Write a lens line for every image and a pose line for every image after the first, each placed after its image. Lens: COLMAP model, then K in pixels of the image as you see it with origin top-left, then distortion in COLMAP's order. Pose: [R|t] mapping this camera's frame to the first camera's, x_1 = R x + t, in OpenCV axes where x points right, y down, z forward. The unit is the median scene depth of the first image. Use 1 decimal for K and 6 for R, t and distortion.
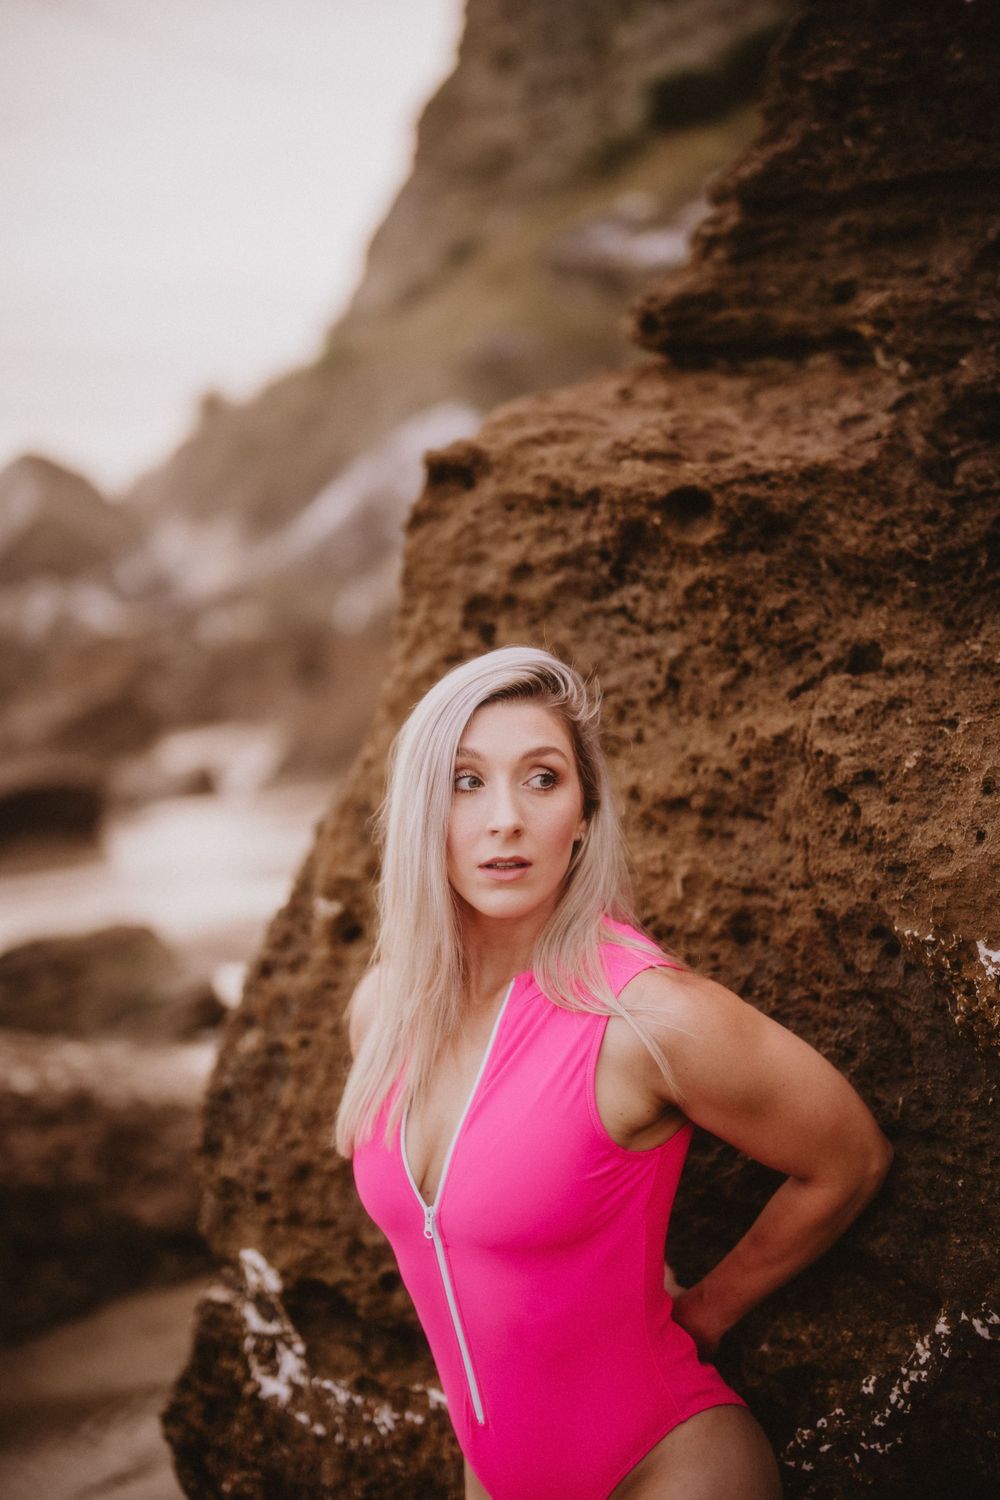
lens RADIAL K [[2044.5, 0, 500.0], [0, 2044.5, 750.0], [0, 0, 1]] dist [-0.146278, 1.029339]
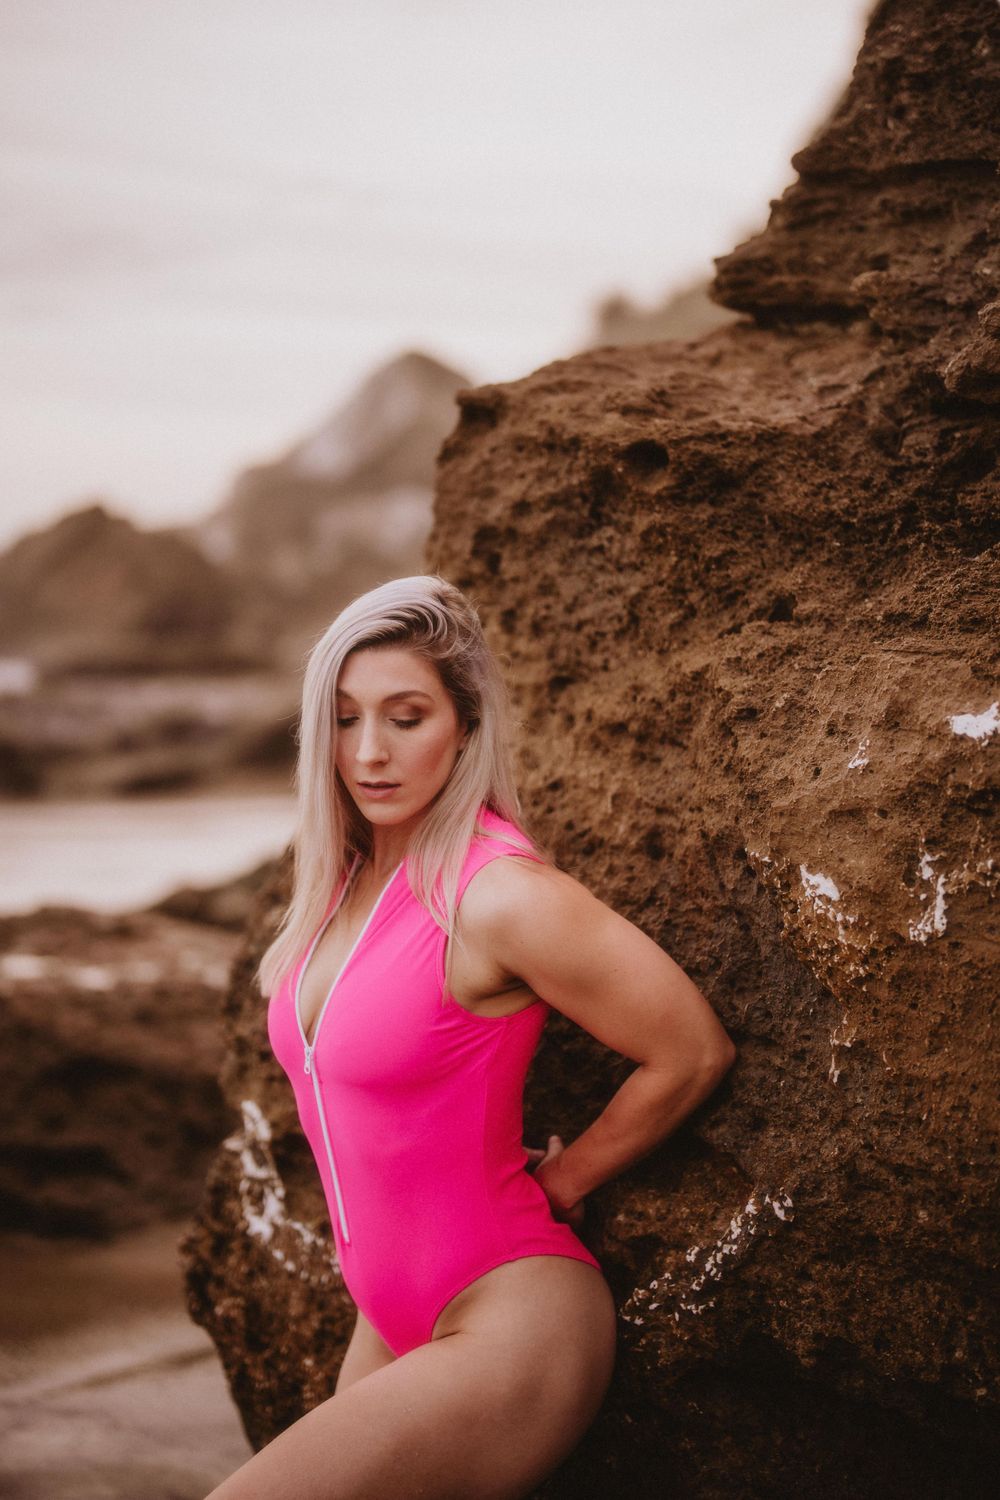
lens RADIAL K [[2265.9, 0, 501.9], [0, 2265.9, 707.8], [0, 0, 1]] dist [-0.153590, 1.099646]
pose [[0.979214, 0.088389, -0.182559, 0.248595], [-0.087699, 0.996076, 0.011865, 0.006664], [0.182891, 0.004392, 0.983123, -0.209297]]
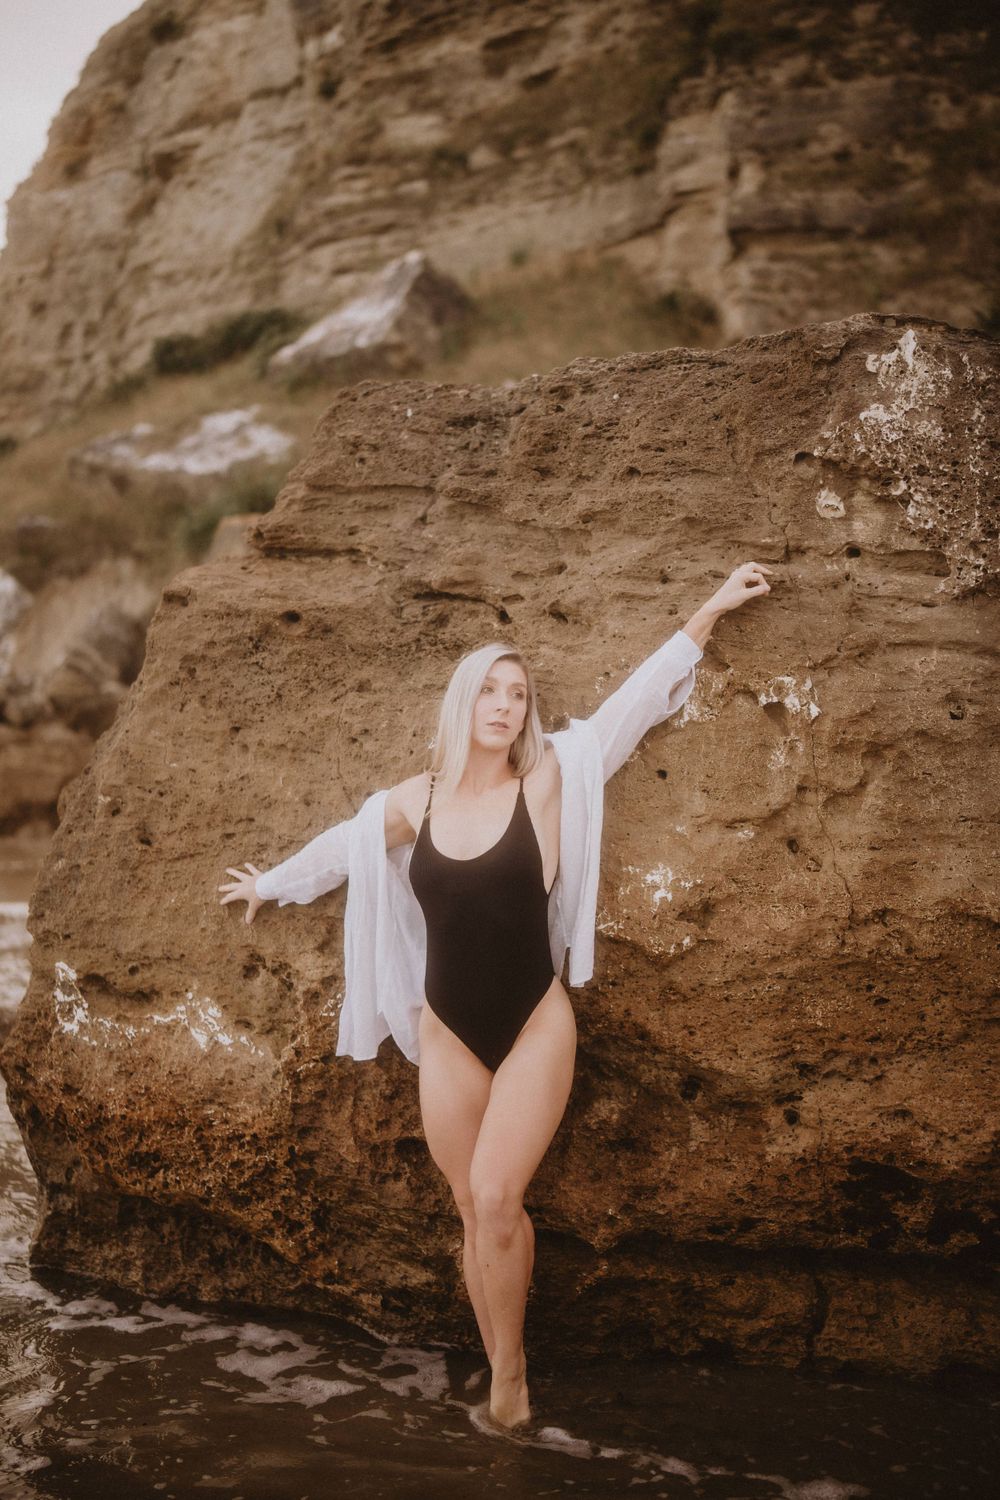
lens RADIAL K [[1572.9, 0, 500.0], [0, 1572.9, 750.0], [0, 0, 1]] dist [-0.078808, 0.007949]
pose [[0.952030, 0.045649, 0.302580, -0.215893], [-0.026320, 0.997362, -0.067656, 0.144802], [-0.304870, 0.056447, 0.950720, -0.769014]]
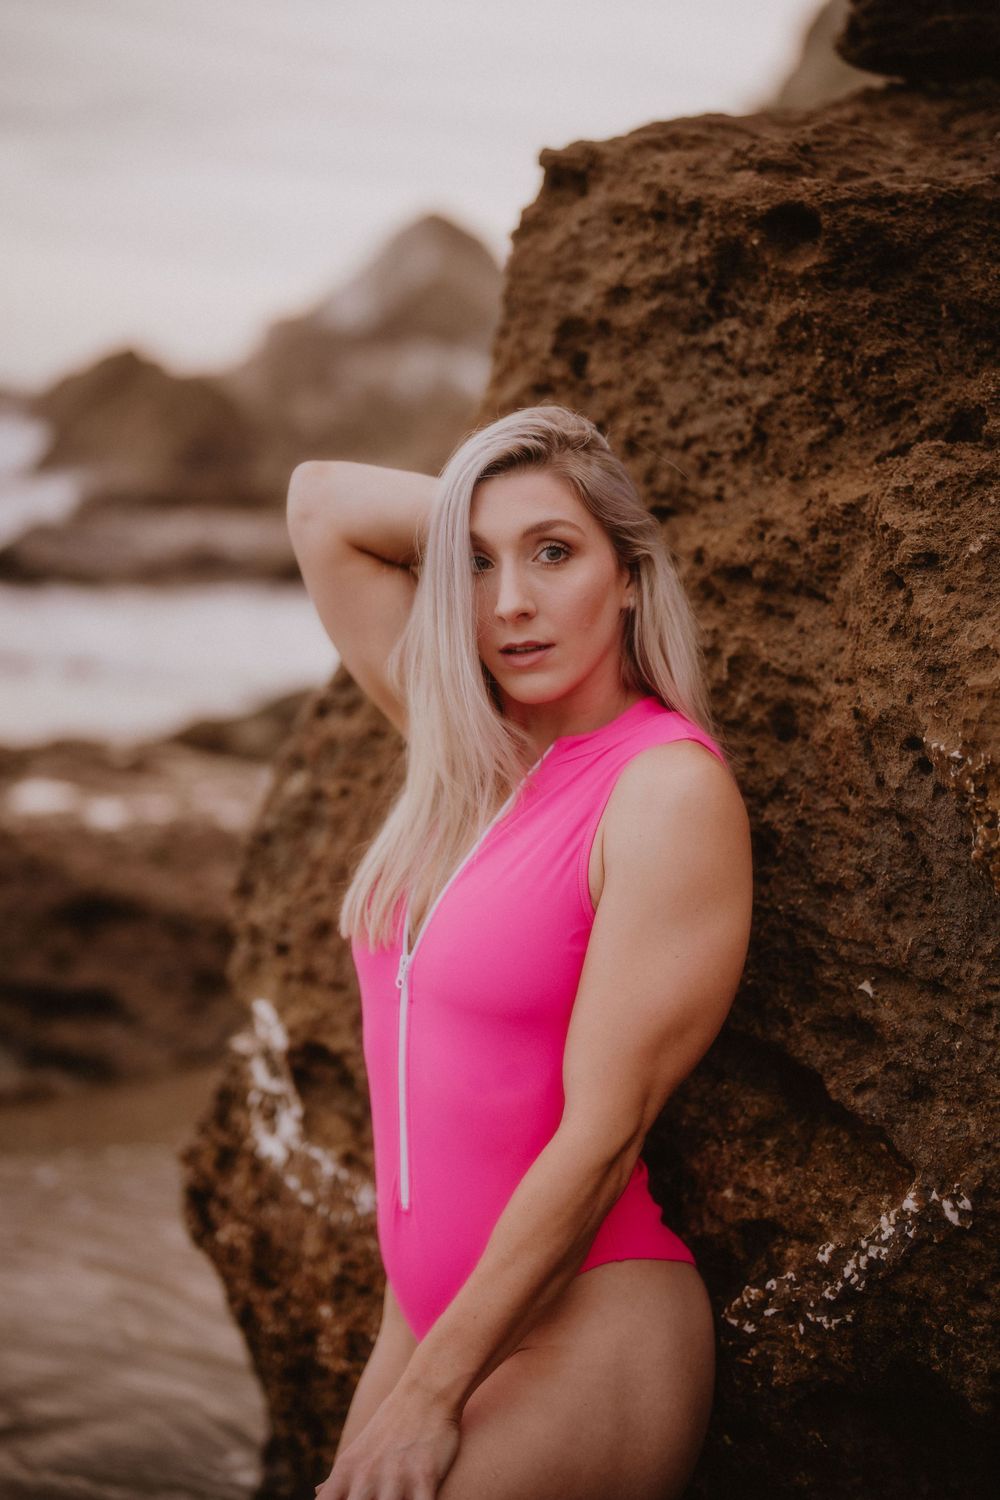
lens RADIAL K [[2059.3, 0, 497.4], [0, 2059.3, 732.0], [0, 0, 1]] dist [-0.146578, 1.053645]
pose [[0.975575, 0.134976, -0.173305, 0.148549], [-0.119050, 0.987914, 0.099260, 0.018880], [0.184608, -0.076204, 0.979854, 0.119293]]
